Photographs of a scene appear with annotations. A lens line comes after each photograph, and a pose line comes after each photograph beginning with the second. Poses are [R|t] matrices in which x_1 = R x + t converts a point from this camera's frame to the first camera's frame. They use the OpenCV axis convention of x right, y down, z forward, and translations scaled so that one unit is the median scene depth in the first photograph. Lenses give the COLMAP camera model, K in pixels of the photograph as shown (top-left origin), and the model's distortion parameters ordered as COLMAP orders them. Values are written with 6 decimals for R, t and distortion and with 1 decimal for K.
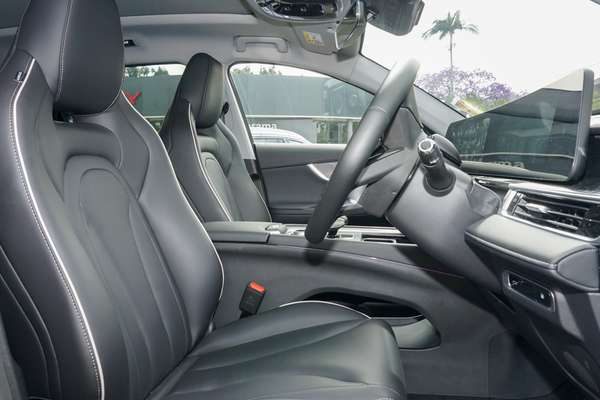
lens RADIAL K [[416.1, 0, 300.0], [0, 416.1, 212.0], [0, 0, 1]] dist [-0.061508, -0.000811]
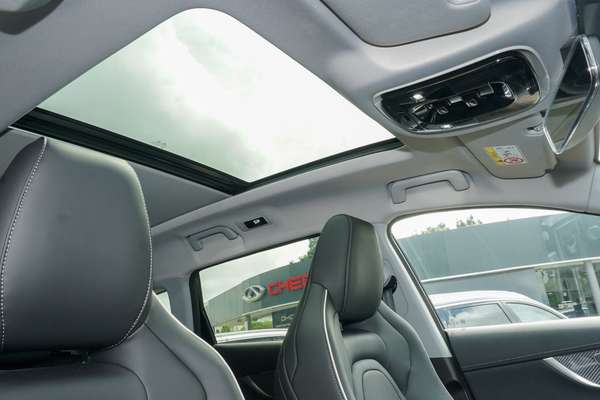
lens RADIAL K [[416.1, 0, 300.0], [0, 416.1, 212.0], [0, 0, 1]] dist [-0.061508, -0.000811]
pose [[0.872614, -0.212696, -0.439664, 0.013593], [0.029550, 0.921538, -0.387163, -0.105426], [0.487515, 0.324852, 0.810432, 0.345126]]
